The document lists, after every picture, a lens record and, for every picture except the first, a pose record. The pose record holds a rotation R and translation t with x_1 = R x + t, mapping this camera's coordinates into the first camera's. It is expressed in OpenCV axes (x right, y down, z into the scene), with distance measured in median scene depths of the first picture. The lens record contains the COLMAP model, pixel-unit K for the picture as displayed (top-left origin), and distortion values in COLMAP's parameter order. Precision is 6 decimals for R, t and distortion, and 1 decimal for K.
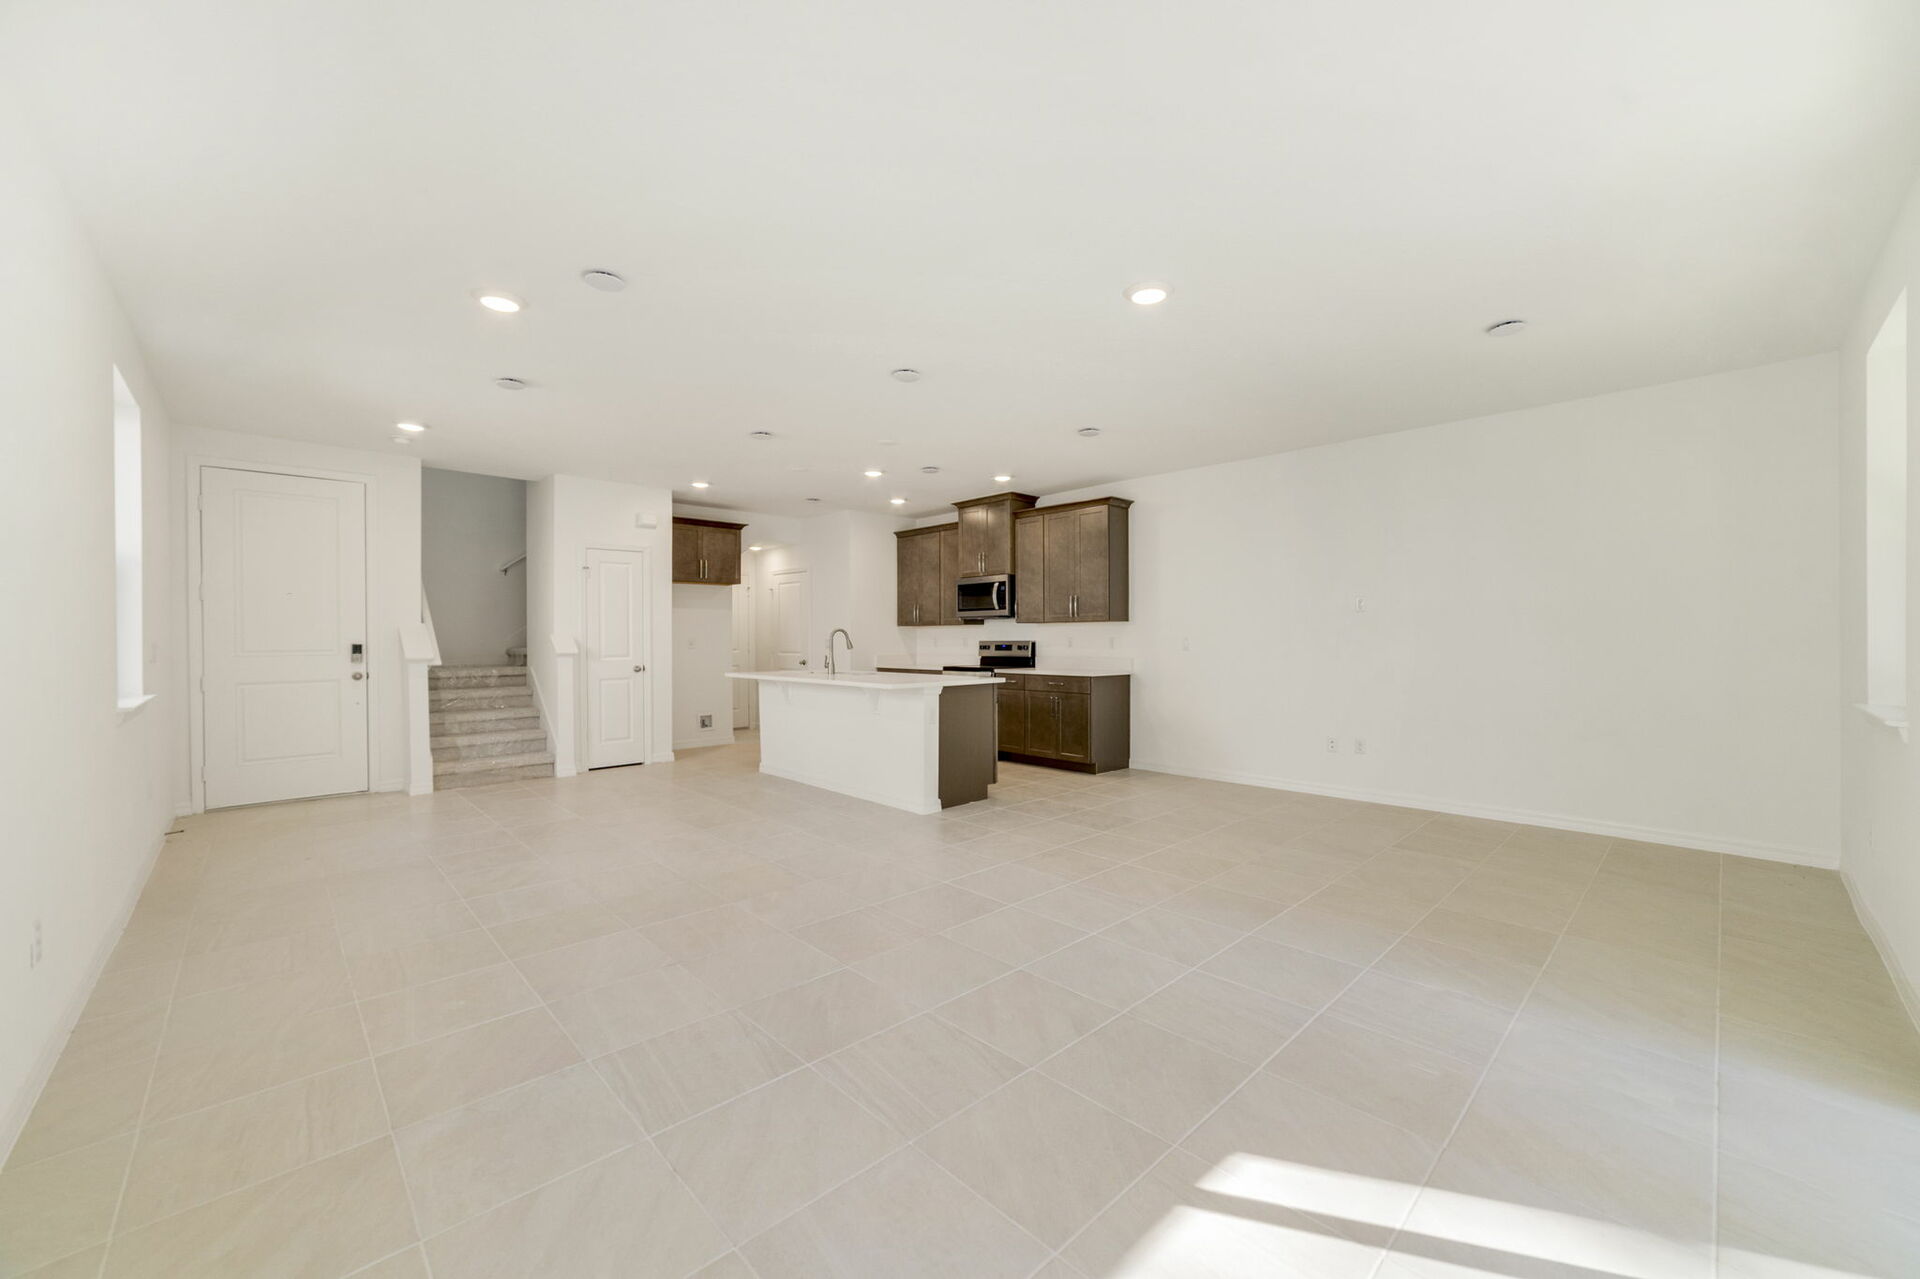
lens RADIAL K [[722.3, 0, 967.2], [0, 722.3, 632.6], [0, 0, 1]] dist [0.000597, 0.000038]
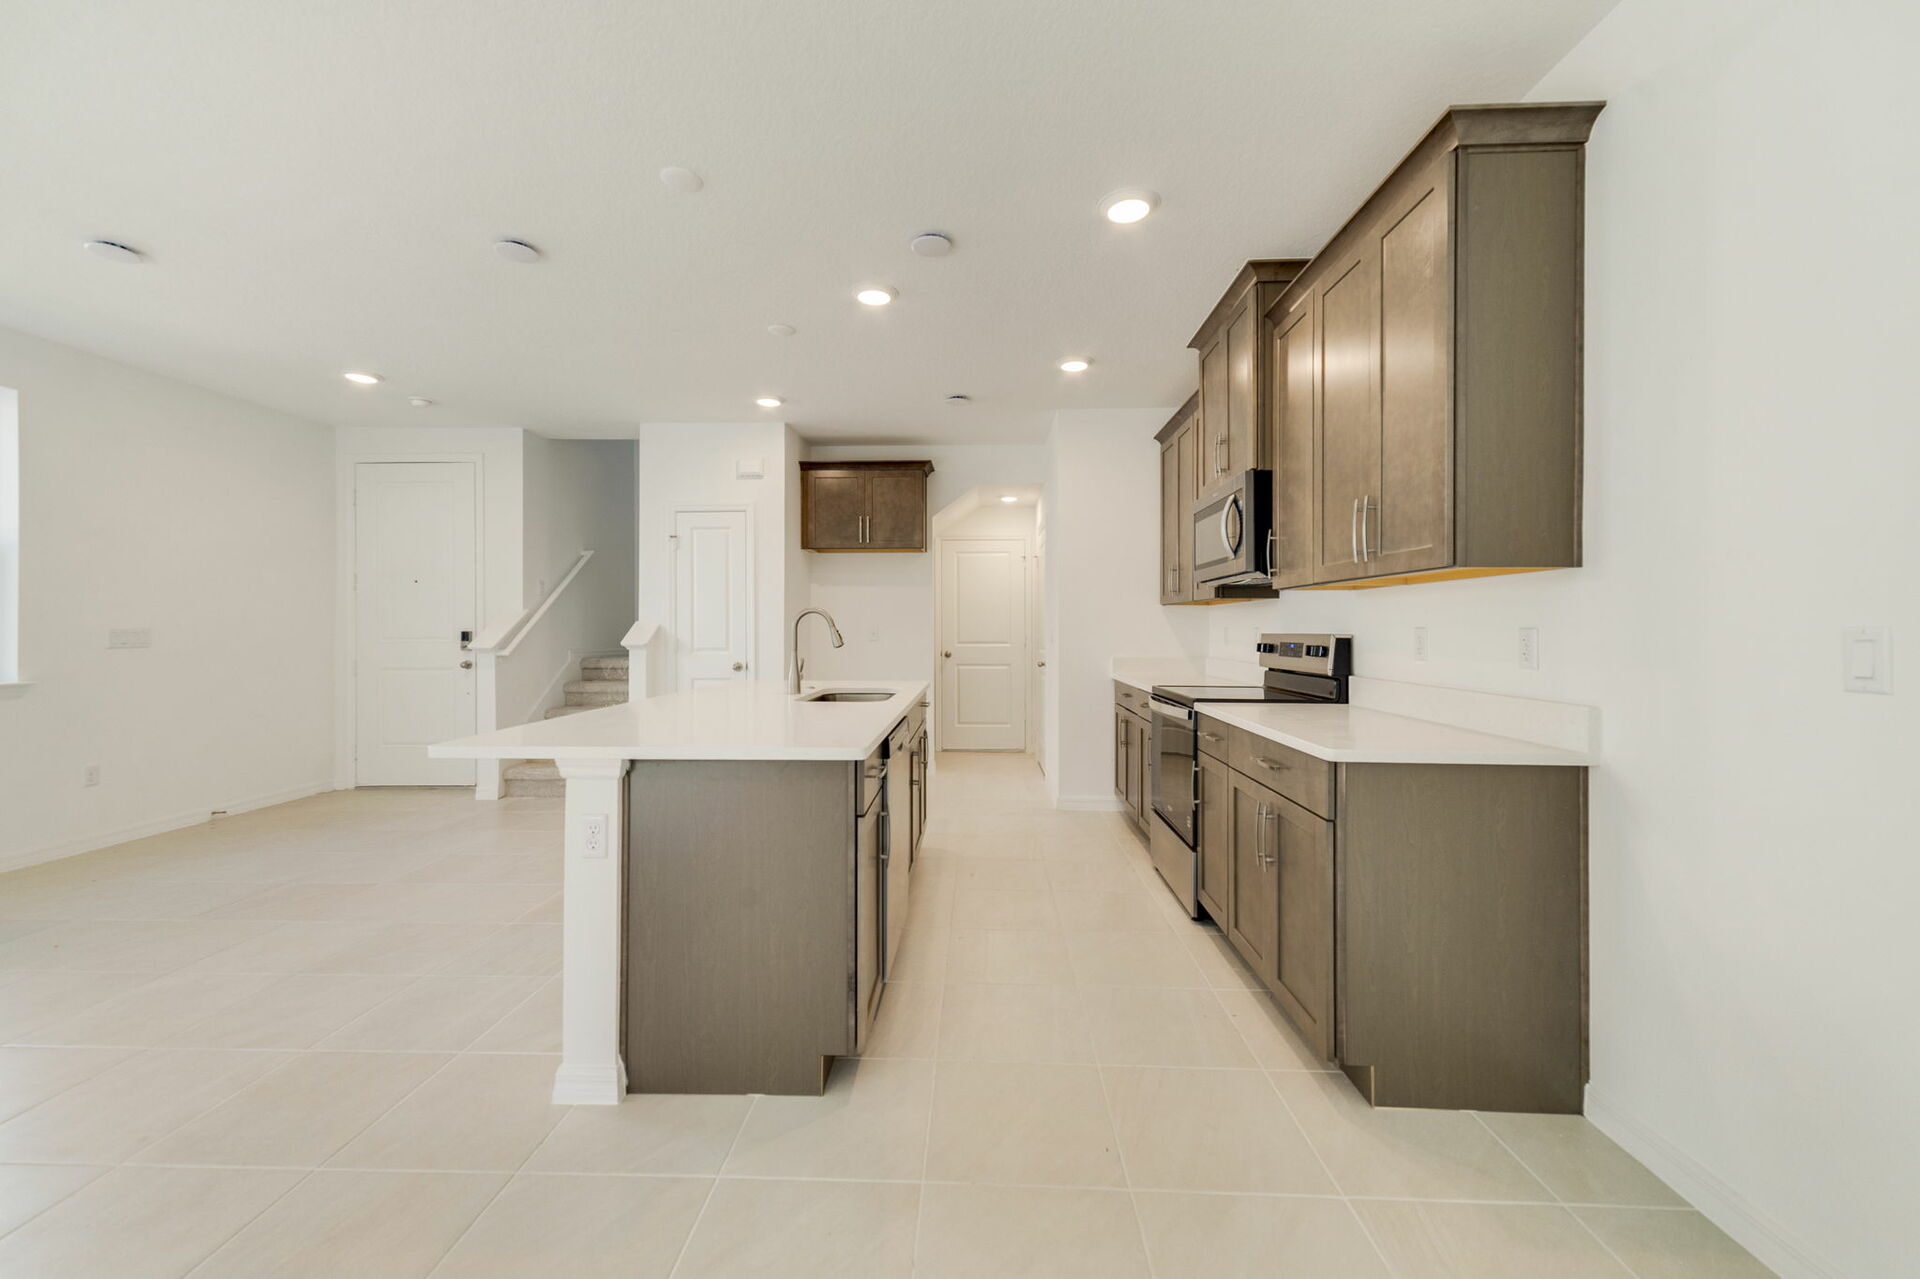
lens RADIAL K [[722.3, 0, 967.2], [0, 722.3, 632.6], [0, 0, 1]] dist [0.000597, 0.000038]
pose [[0.697235, 0.009047, -0.716785, 0.249313], [0.002736, 0.999879, 0.015281, 0.003602], [0.716837, -0.012615, 0.697127, 0.639513]]
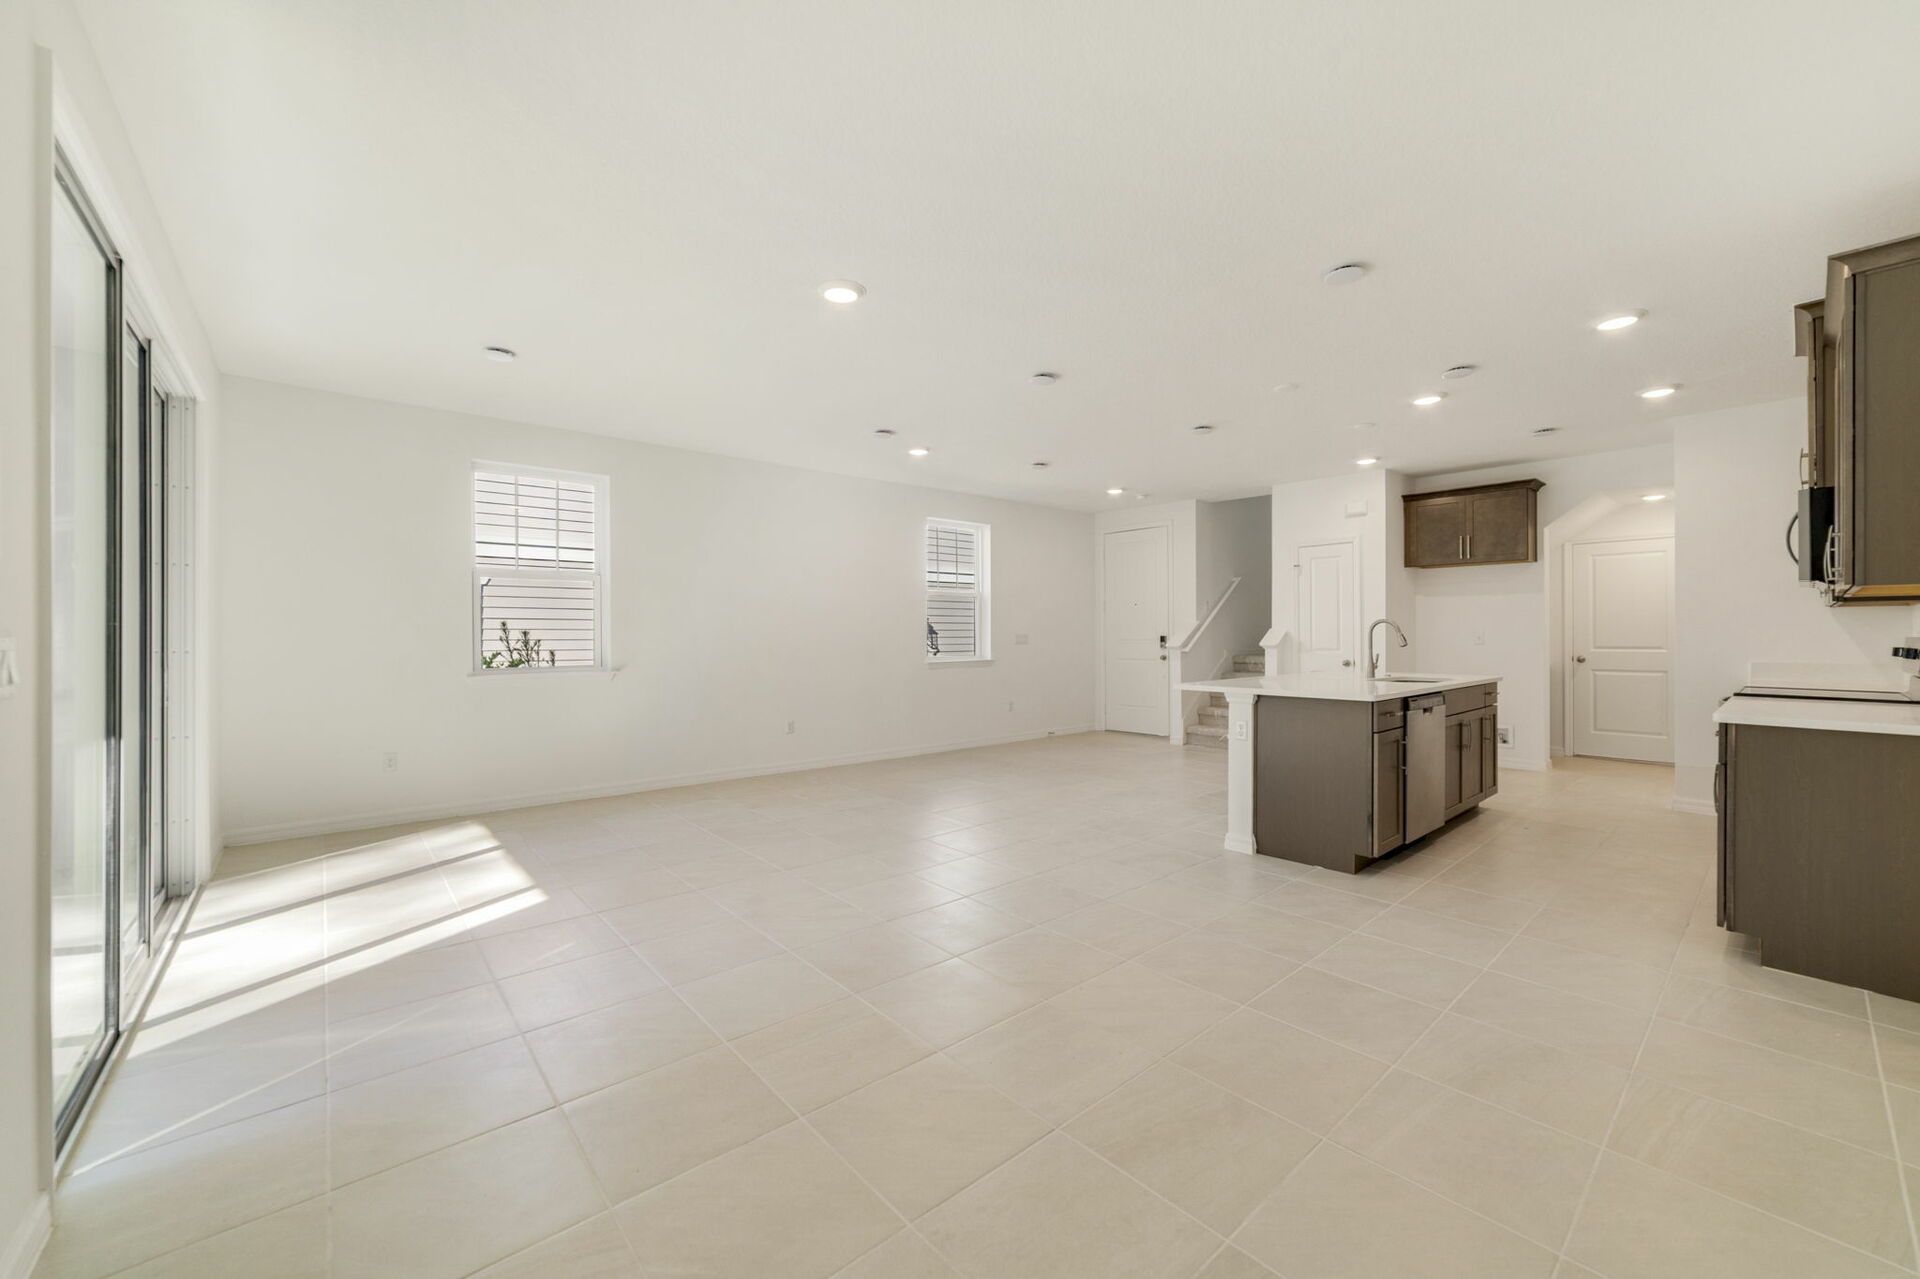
lens RADIAL K [[757.3, 0, 969.7], [0, 757.3, 627.8], [0, 0, 1]] dist [0.017945, 0.000192]
pose [[-0.049759, -0.004245, -0.998752, 0.590643], [0.011035, 0.999928, -0.004799, 0.001785], [0.998700, -0.011260, -0.049709, 0.537036]]
